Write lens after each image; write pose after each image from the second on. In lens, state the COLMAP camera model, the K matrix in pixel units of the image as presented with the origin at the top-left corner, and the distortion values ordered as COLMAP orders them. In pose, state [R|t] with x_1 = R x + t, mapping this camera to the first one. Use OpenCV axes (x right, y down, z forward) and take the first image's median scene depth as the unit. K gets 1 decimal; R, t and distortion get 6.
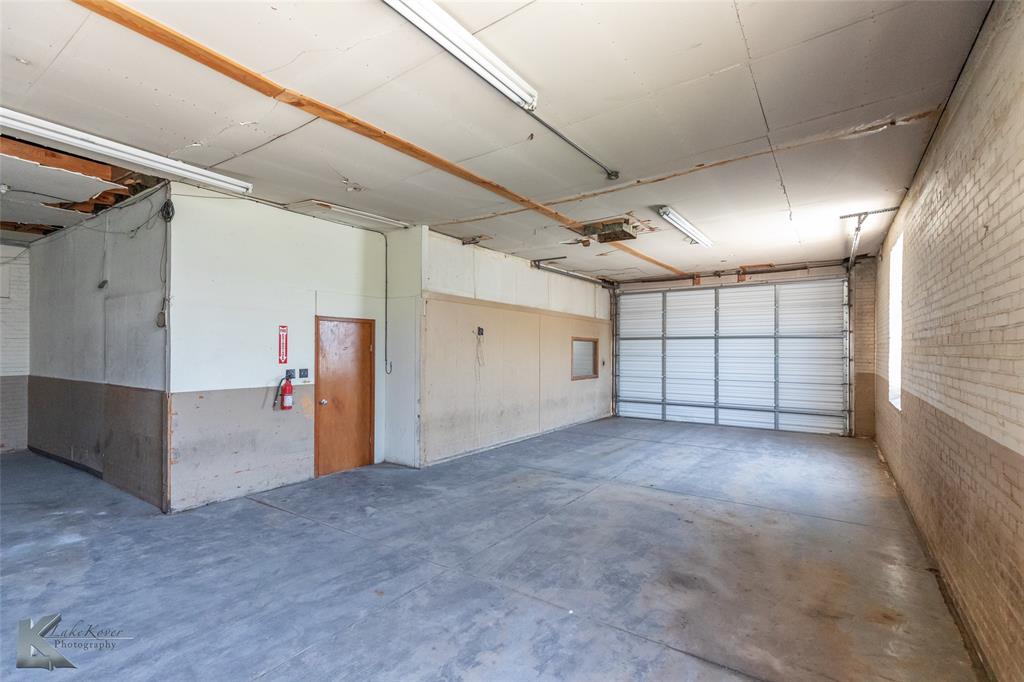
lens RADIAL K [[465.6, 0, 510.3], [0, 465.6, 347.4], [0, 0, 1]] dist [0.001557, -0.000915]
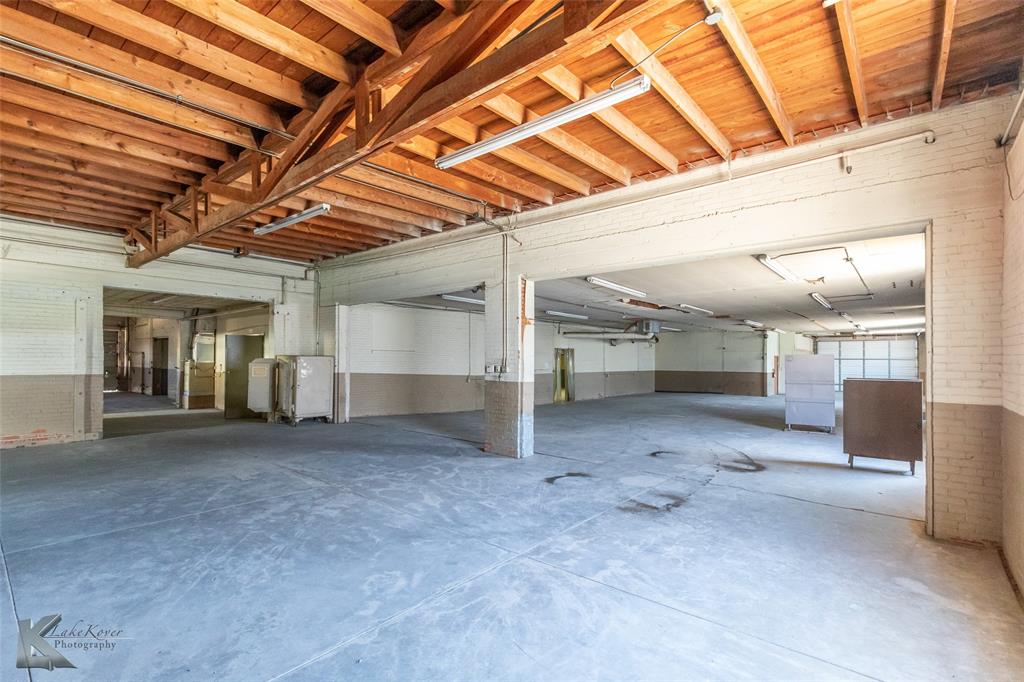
lens RADIAL K [[465.6, 0, 512.6], [0, 465.6, 346.4], [0, 0, 1]] dist [0.001557, -0.000915]
pose [[0.990222, 0.005028, -0.139412, -0.108310], [-0.008208, 0.999719, -0.022245, -0.001935], [0.139261, 0.023171, 0.989985, -0.176537]]
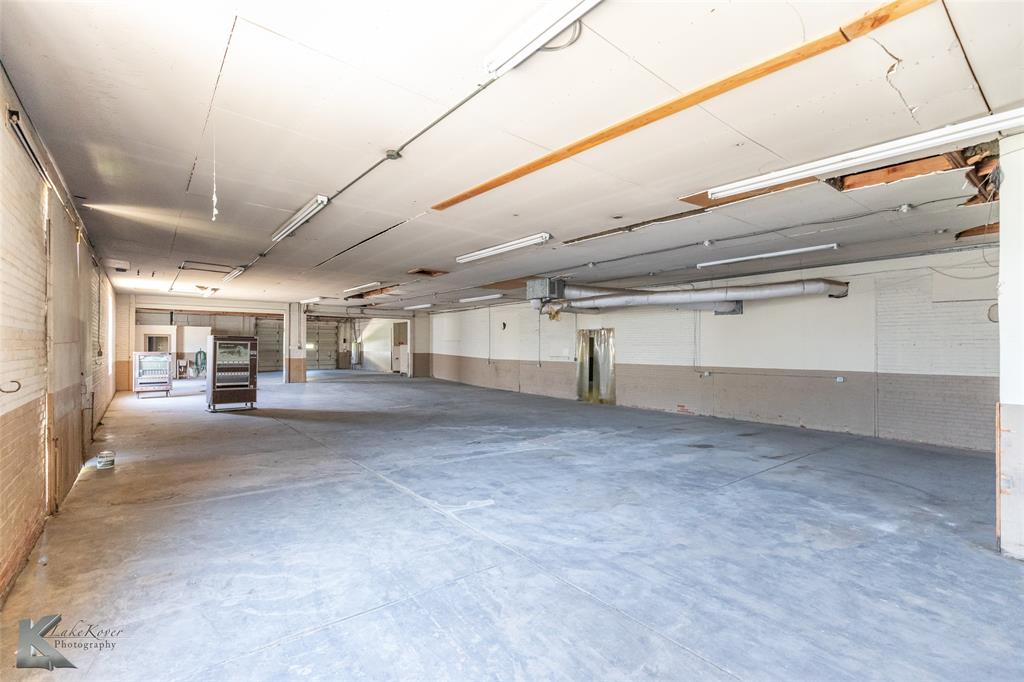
lens RADIAL K [[465.6, 0, 512.2], [0, 465.6, 345.2], [0, 0, 1]] dist [0.001557, -0.000915]
pose [[-0.297871, -0.010065, -0.954553, 0.354426], [-0.000367, 0.999946, -0.010429, 0.007245], [0.954606, -0.002756, -0.297859, 0.536970]]
